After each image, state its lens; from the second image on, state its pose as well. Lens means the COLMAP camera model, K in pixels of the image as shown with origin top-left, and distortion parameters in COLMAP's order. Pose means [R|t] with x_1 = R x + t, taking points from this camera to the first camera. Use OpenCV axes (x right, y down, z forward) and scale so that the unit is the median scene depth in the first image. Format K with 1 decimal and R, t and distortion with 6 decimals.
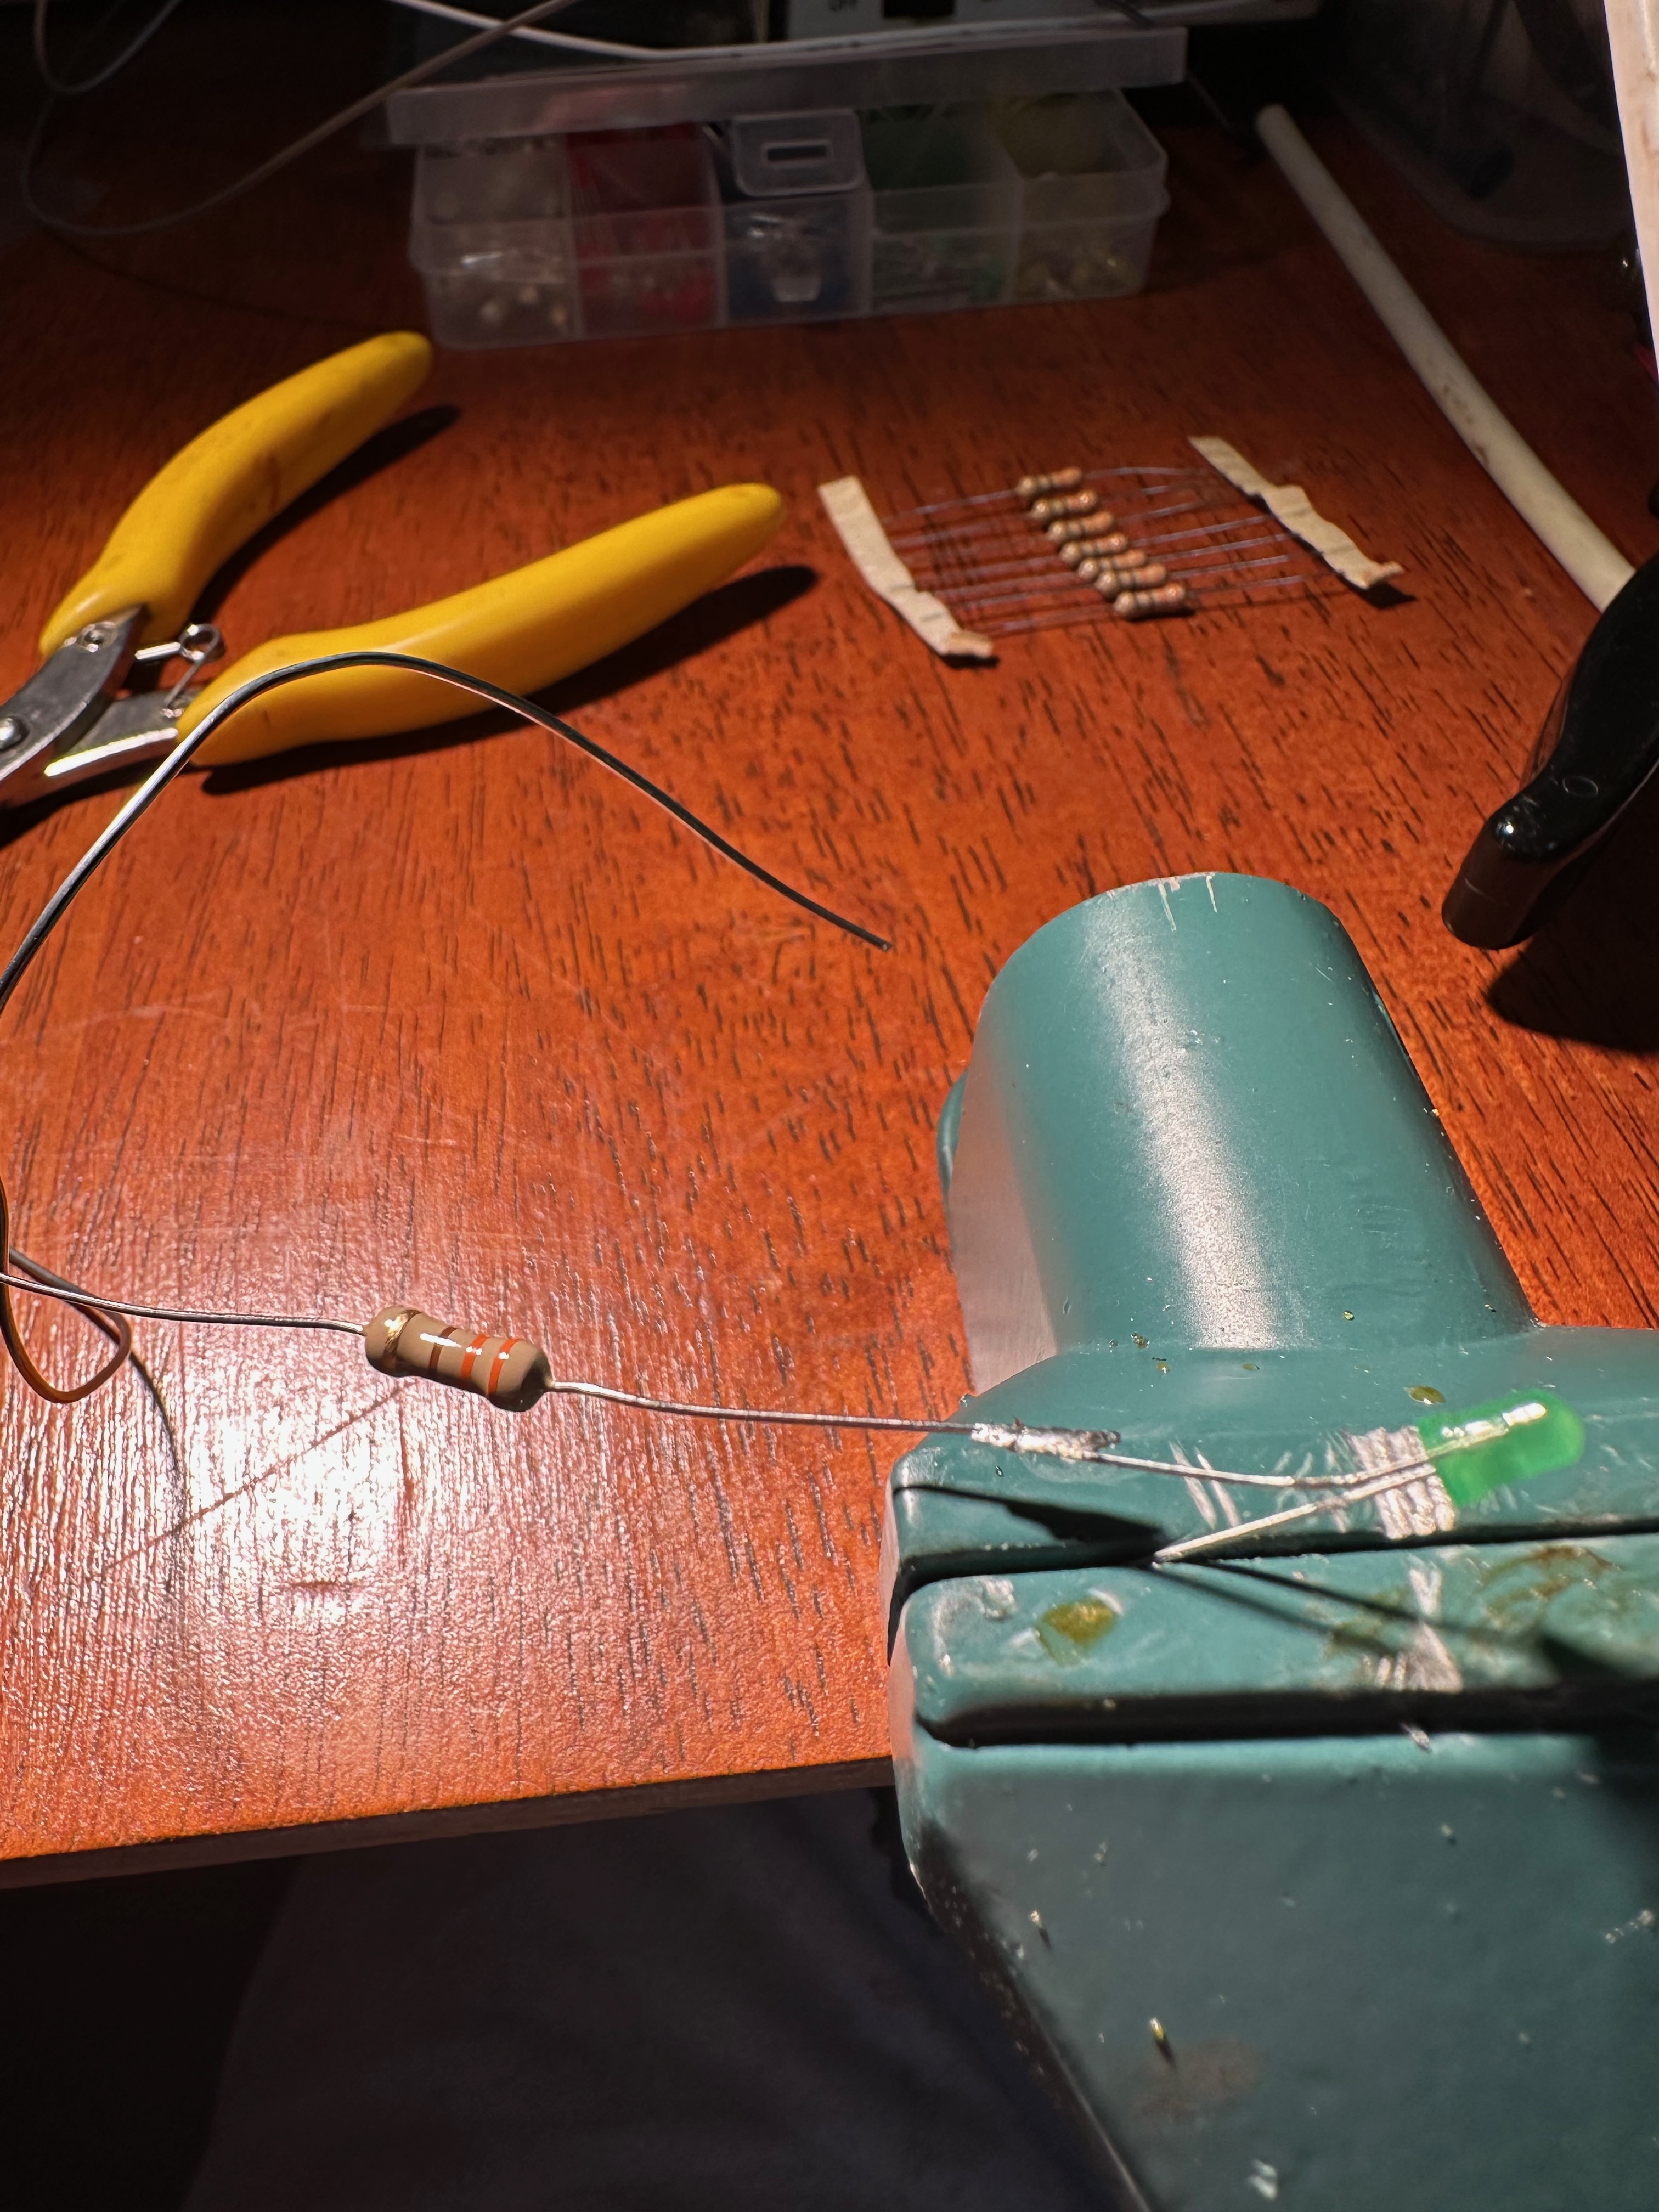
lens RADIAL K [[1576.1, 0, 674.1], [0, 1576.1, 1015.8], [0, 0, 1]] dist [-0.002398, -0.004519]
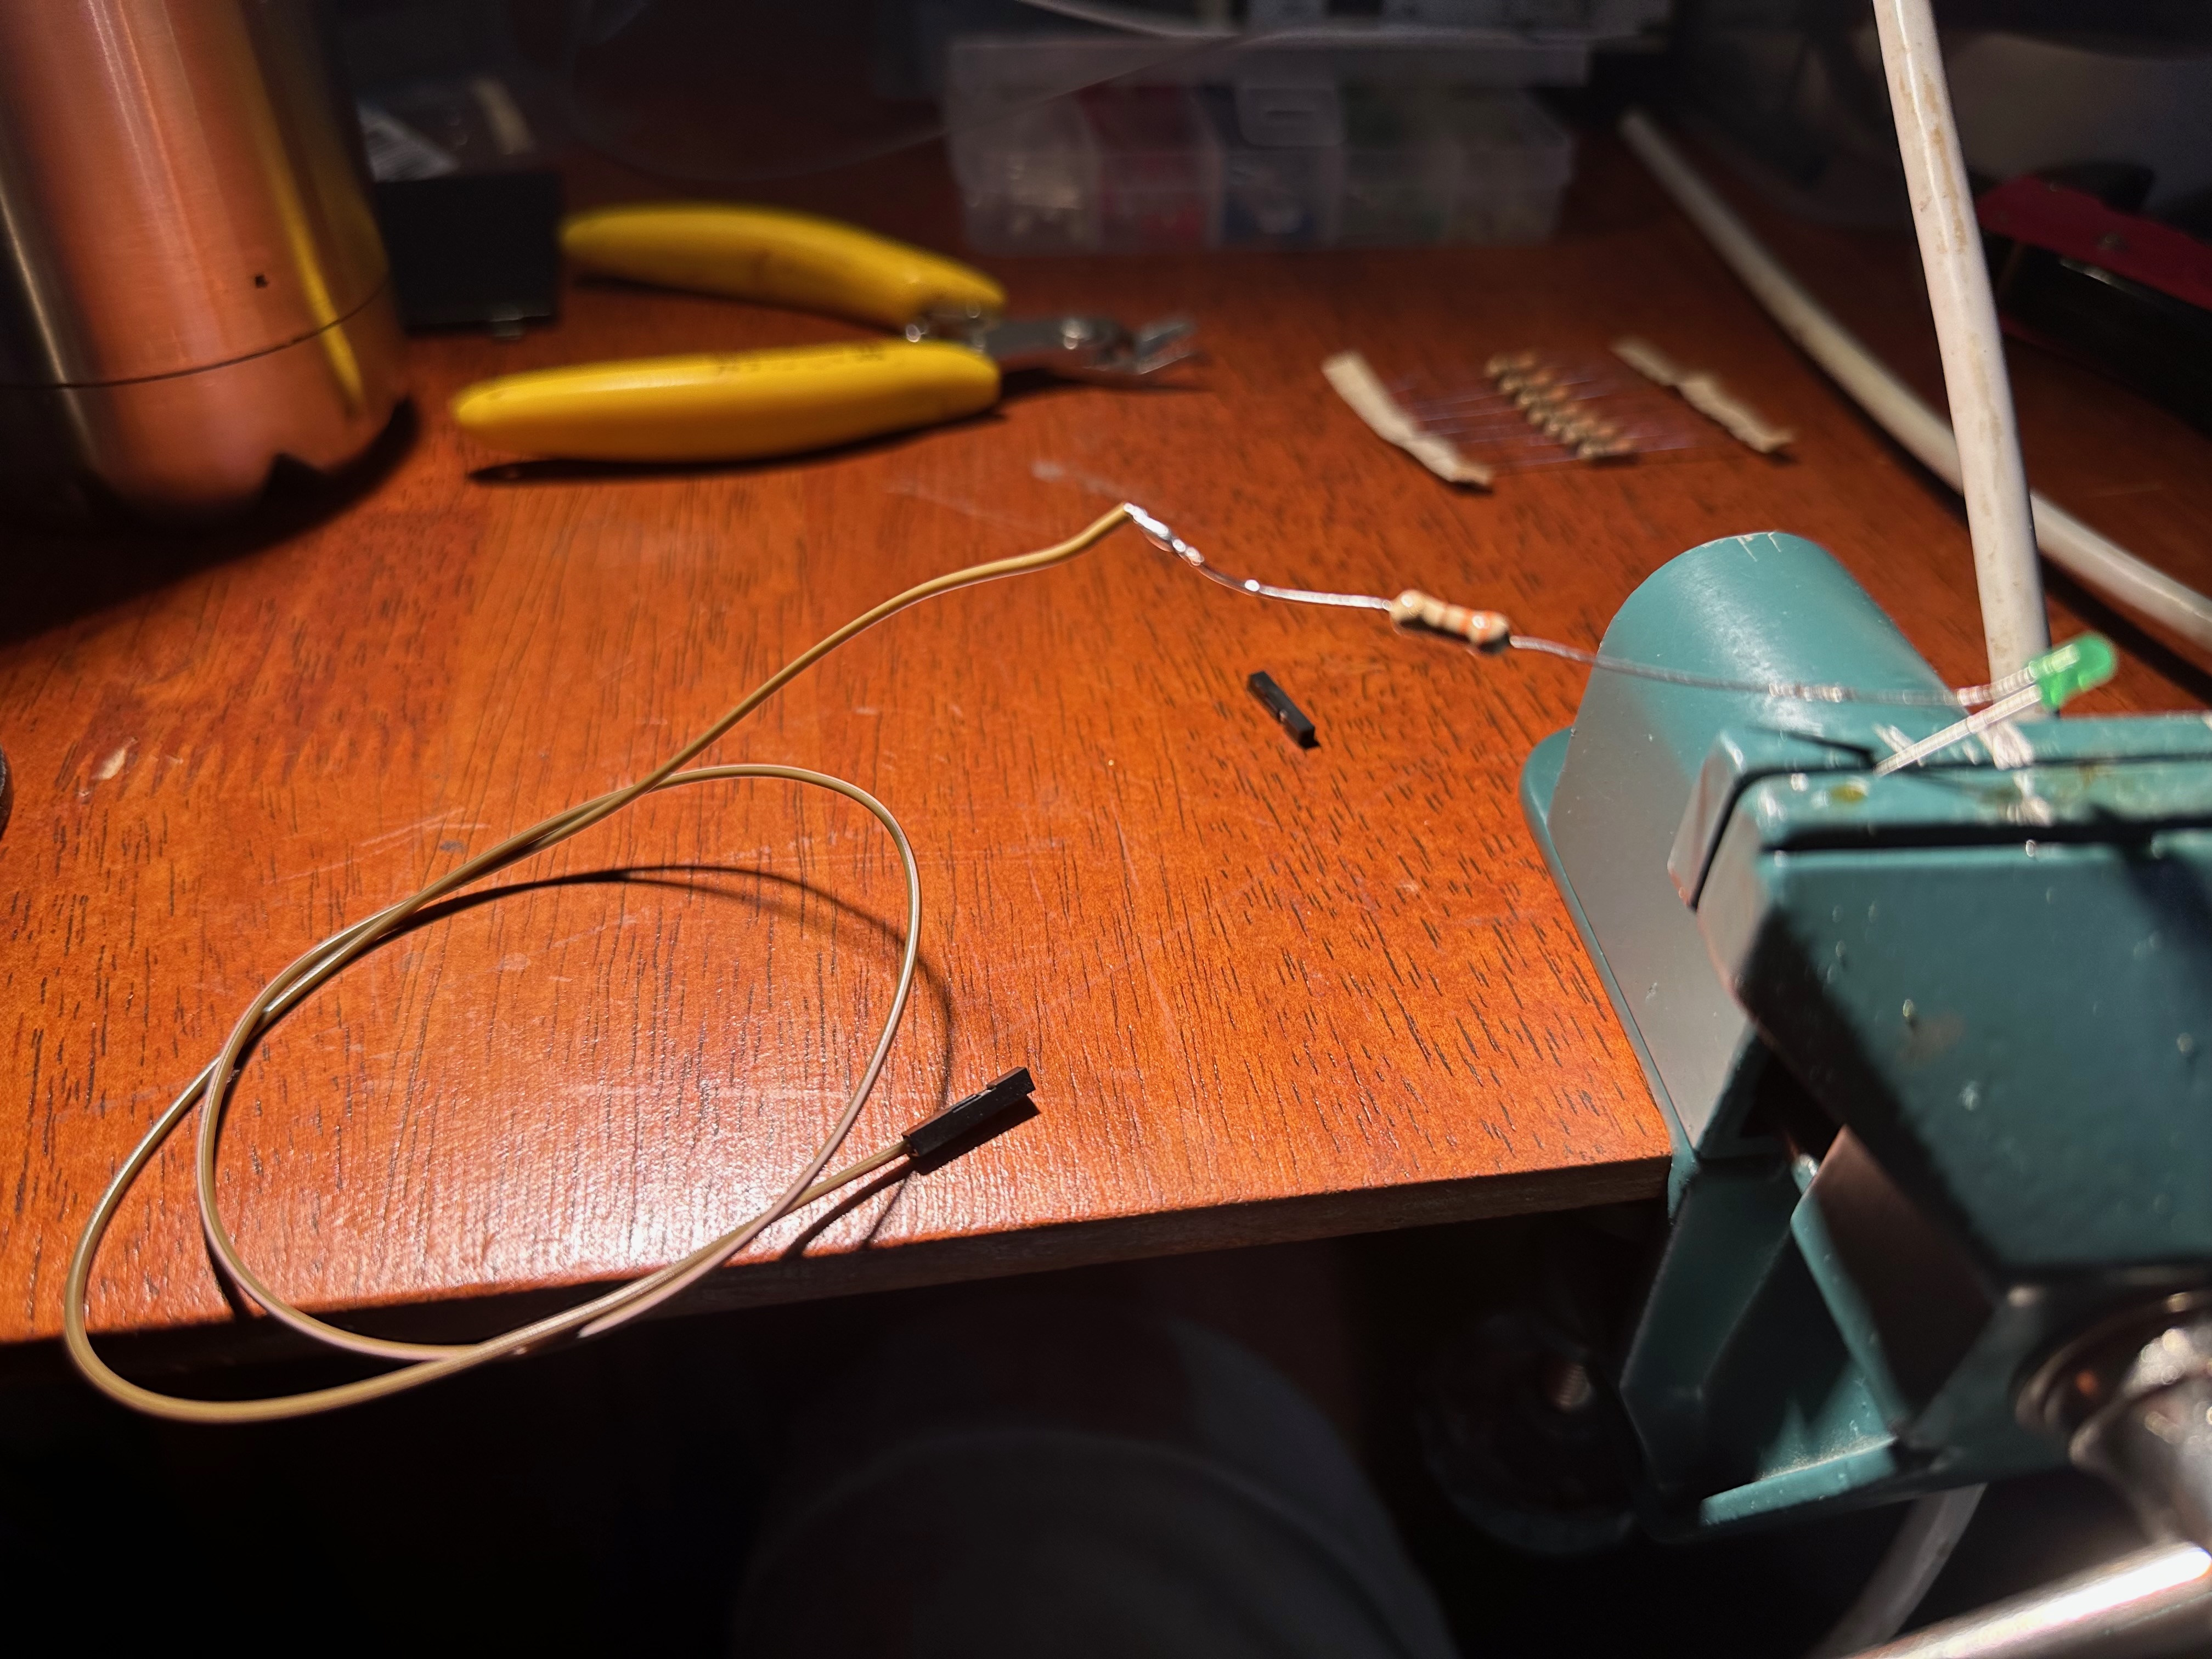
lens RADIAL K [[1585.2, 0, 1101.4], [0, 1585.2, 871.9], [0, 0, 1]] dist [0.135830, -0.347416]
pose [[0.993818, 0.014589, 0.110062, -0.274108], [-0.003408, 0.994871, -0.101096, 0.236343], [-0.110972, 0.100096, 0.988770, -0.223324]]
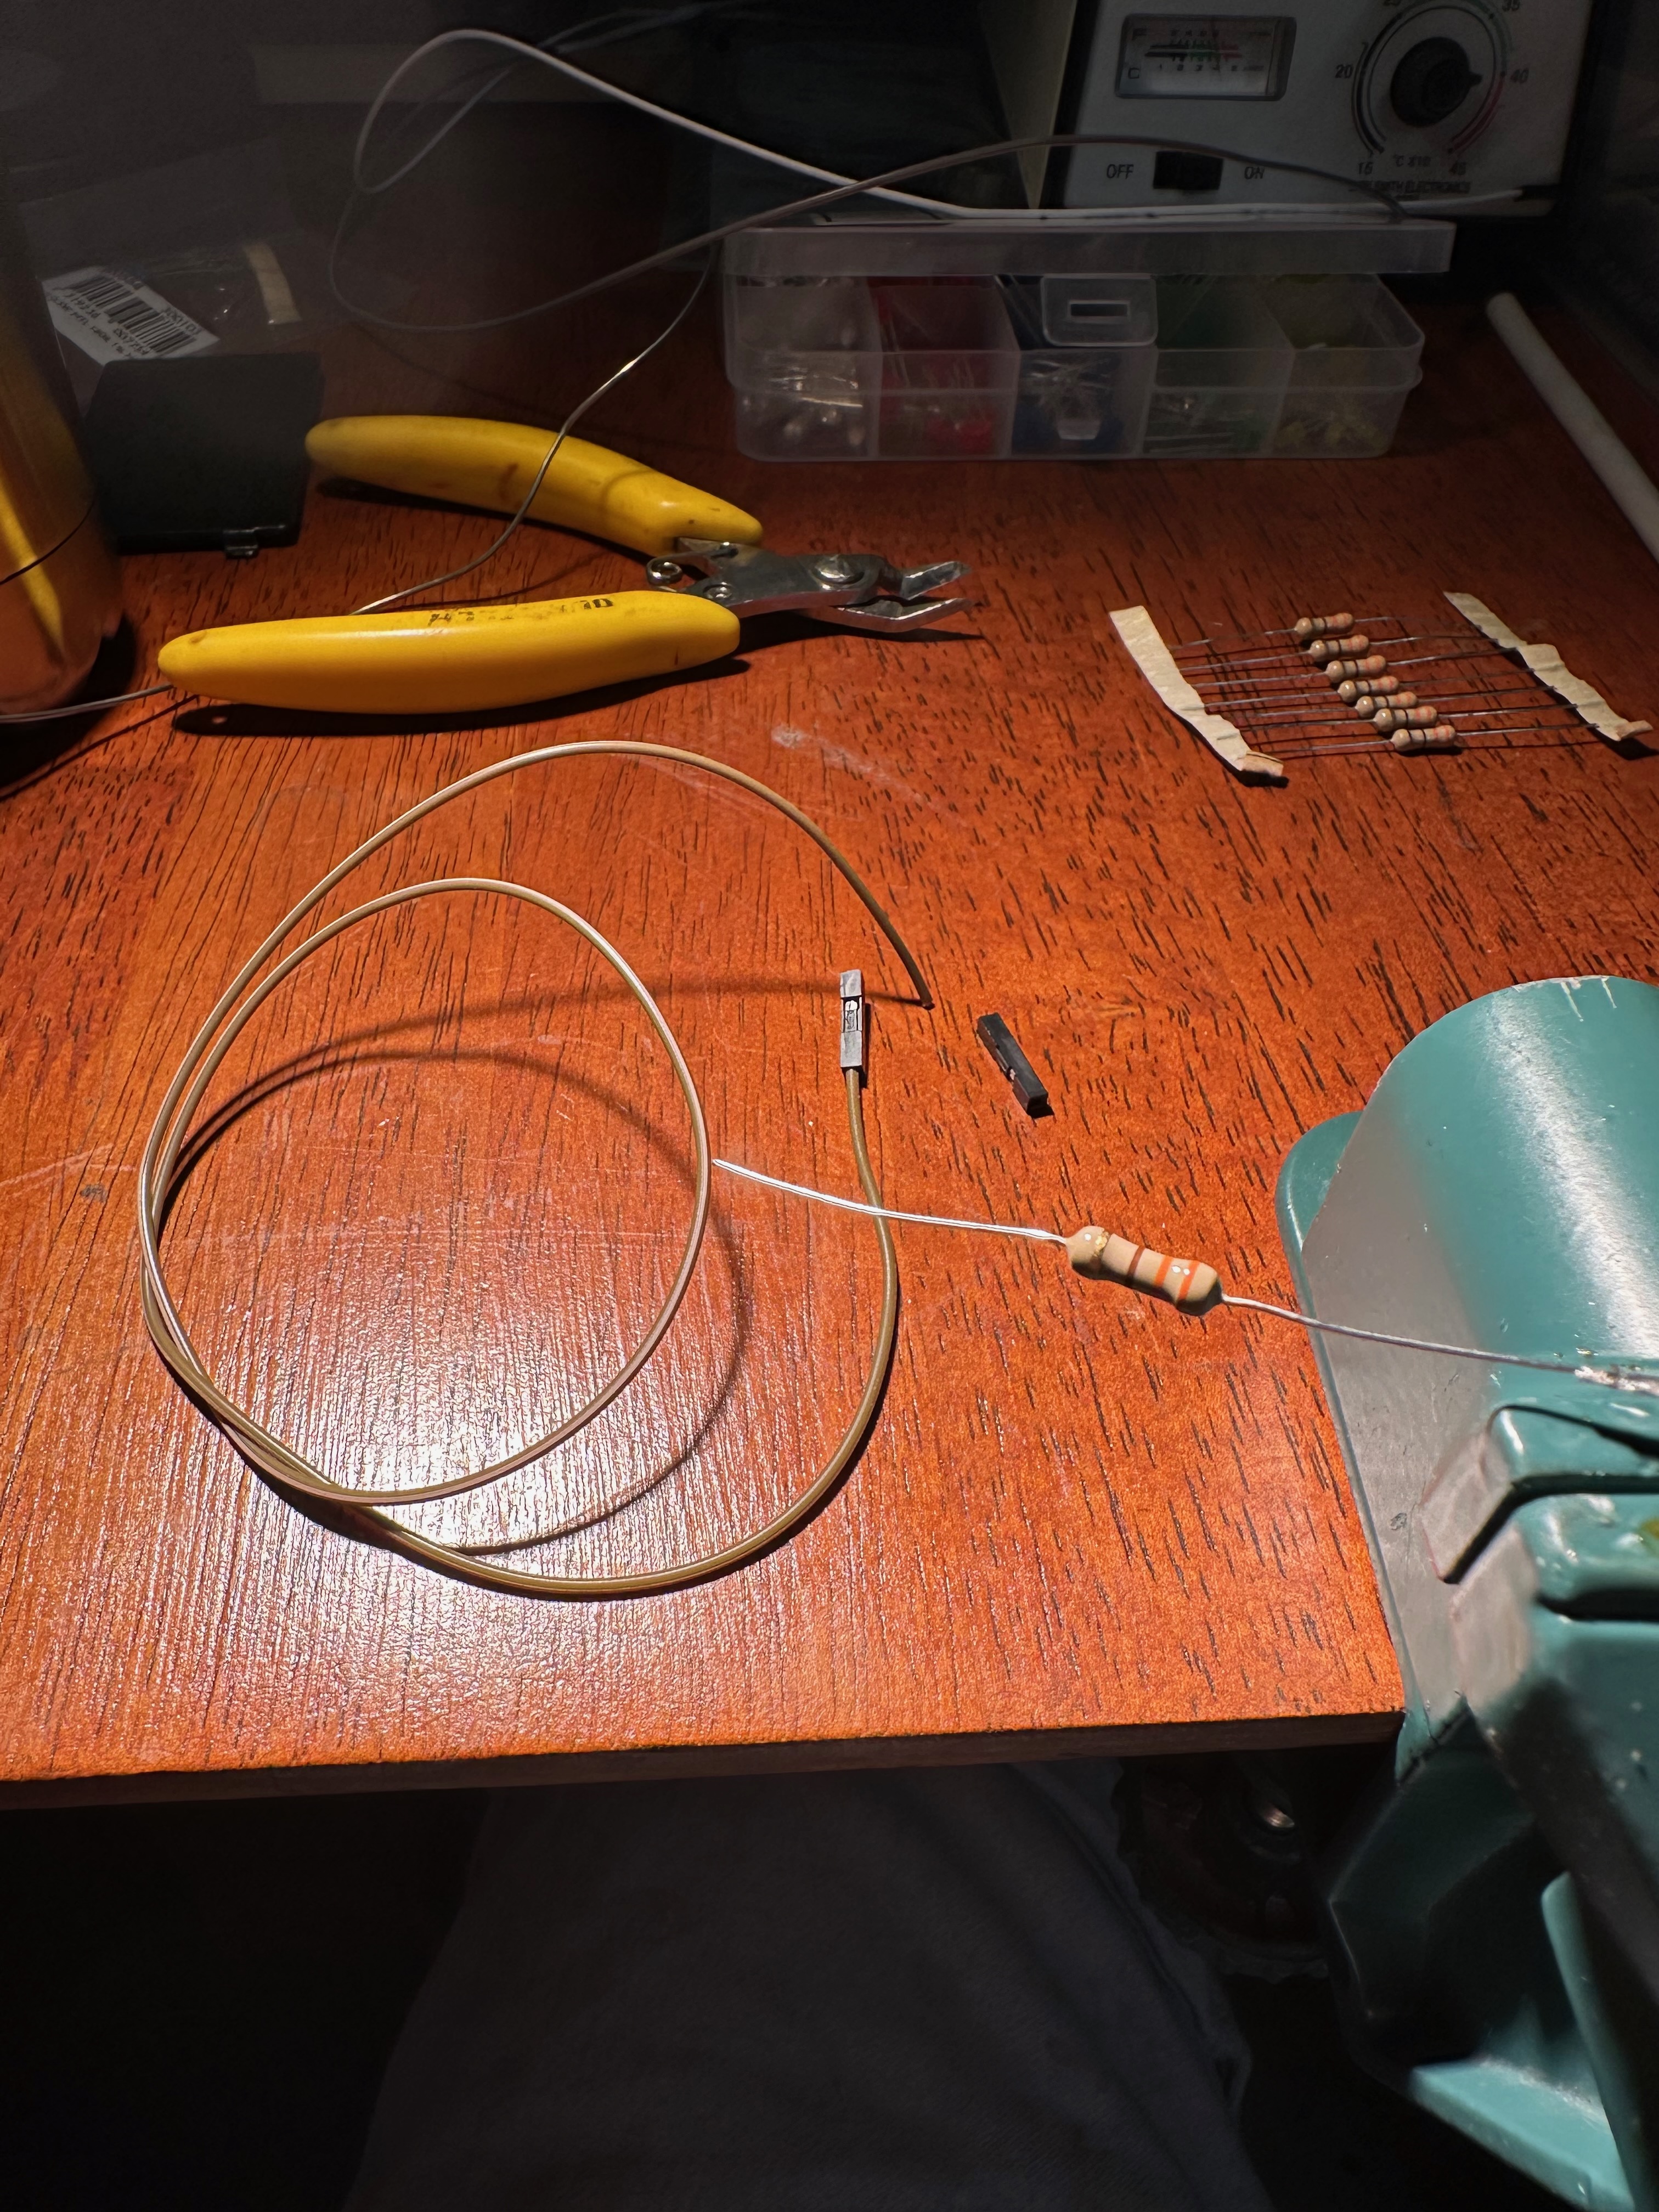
lens RADIAL K [[1569.7, 0, 738.6], [0, 1569.7, 1050.2], [0, 0, 1]] dist [-0.003628, -0.002537]
pose [[0.997474, 0.070809, 0.005660, -0.197121], [-0.070575, 0.996916, -0.034323, 0.032409], [-0.008073, 0.033837, 0.999395, -0.106864]]
